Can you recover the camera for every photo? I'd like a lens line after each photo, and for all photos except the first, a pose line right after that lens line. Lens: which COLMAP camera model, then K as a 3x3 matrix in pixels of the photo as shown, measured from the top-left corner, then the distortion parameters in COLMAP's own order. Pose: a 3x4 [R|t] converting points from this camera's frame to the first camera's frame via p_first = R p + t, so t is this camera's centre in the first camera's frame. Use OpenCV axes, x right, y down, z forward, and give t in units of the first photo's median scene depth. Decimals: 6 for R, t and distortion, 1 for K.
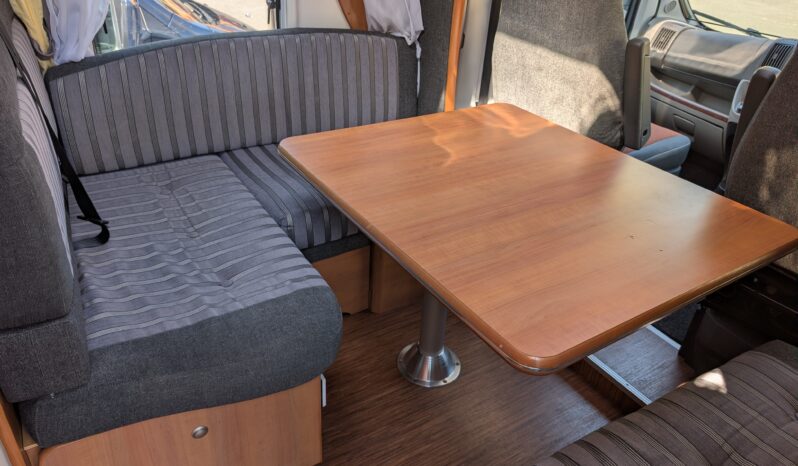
lens RADIAL K [[586.7, 0, 399.0], [0, 586.7, 233.0], [0, 0, 1]] dist [-0.003594, -0.000730]
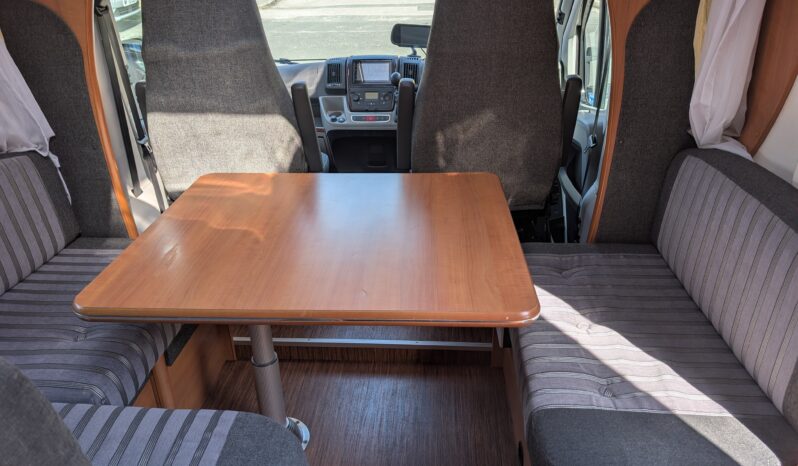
lens RADIAL K [[586.7, 0, 399.0], [0, 586.7, 233.0], [0, 0, 1]] dist [-0.003594, -0.000730]
pose [[0.576575, -0.409446, 0.707047, -0.386818], [0.455406, 0.879530, 0.137960, -0.125102], [-0.678356, 0.242449, 0.693579, 0.110184]]
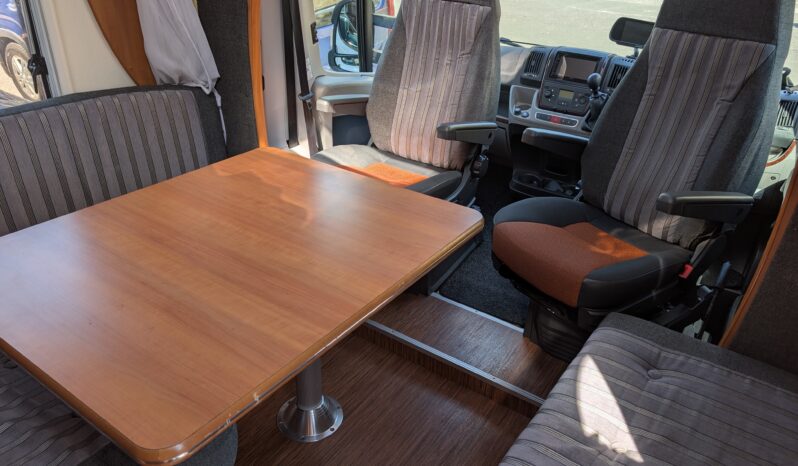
lens RADIAL K [[583.1, 0, 404.0], [0, 583.1, 238.7], [0, 0, 1]] dist [0.000995, -0.002833]
pose [[0.910905, -0.216401, 0.351316, -0.086917], [0.217622, 0.975349, 0.036528, -0.069468], [-0.350561, 0.043180, 0.935544, 0.025267]]
